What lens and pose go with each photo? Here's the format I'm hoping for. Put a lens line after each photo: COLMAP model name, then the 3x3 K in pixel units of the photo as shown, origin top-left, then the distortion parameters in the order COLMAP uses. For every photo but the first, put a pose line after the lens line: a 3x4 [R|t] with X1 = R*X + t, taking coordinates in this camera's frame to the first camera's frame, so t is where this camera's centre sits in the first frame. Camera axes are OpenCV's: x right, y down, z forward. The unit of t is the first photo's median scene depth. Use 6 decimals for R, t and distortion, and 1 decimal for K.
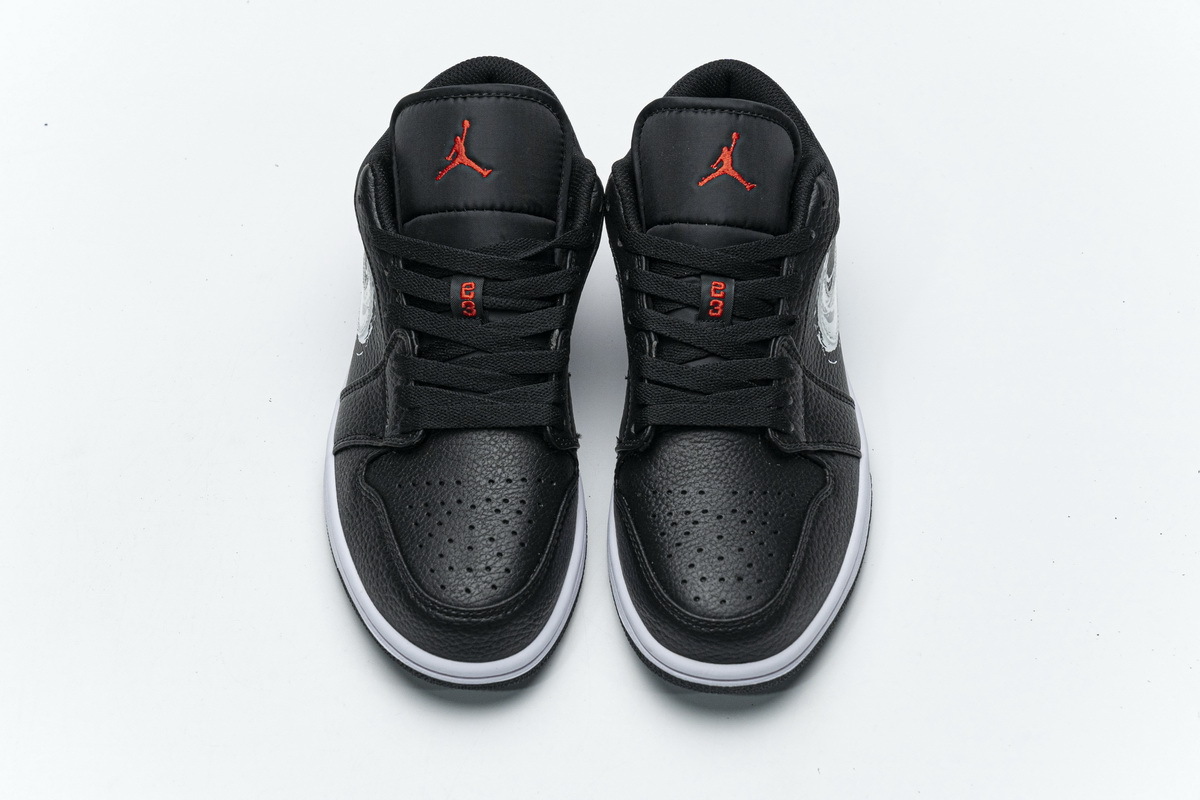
lens RADIAL K [[2357.6, 0, 600.0], [0, 2357.6, 400.0], [0, 0, 1]] dist [0.296930, -0.045999]
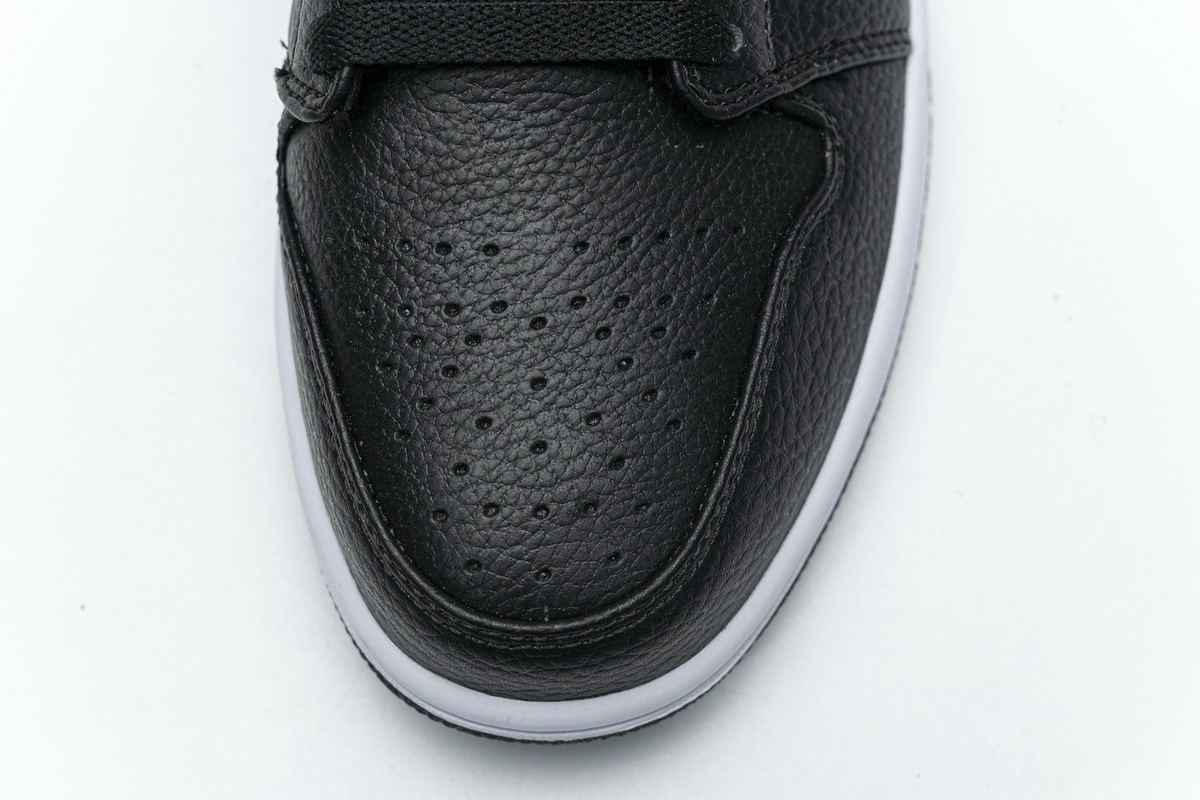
lens RADIAL K [[2420.1, 0, 600.0], [0, 2420.1, 400.0], [0, 0, 1]] dist [0.056633, -0.037281]
pose [[0.999815, -0.017948, 0.006941, 0.057066], [0.013937, 0.924092, 0.381915, -0.084236], [-0.013268, -0.381748, 0.924171, 0.636851]]
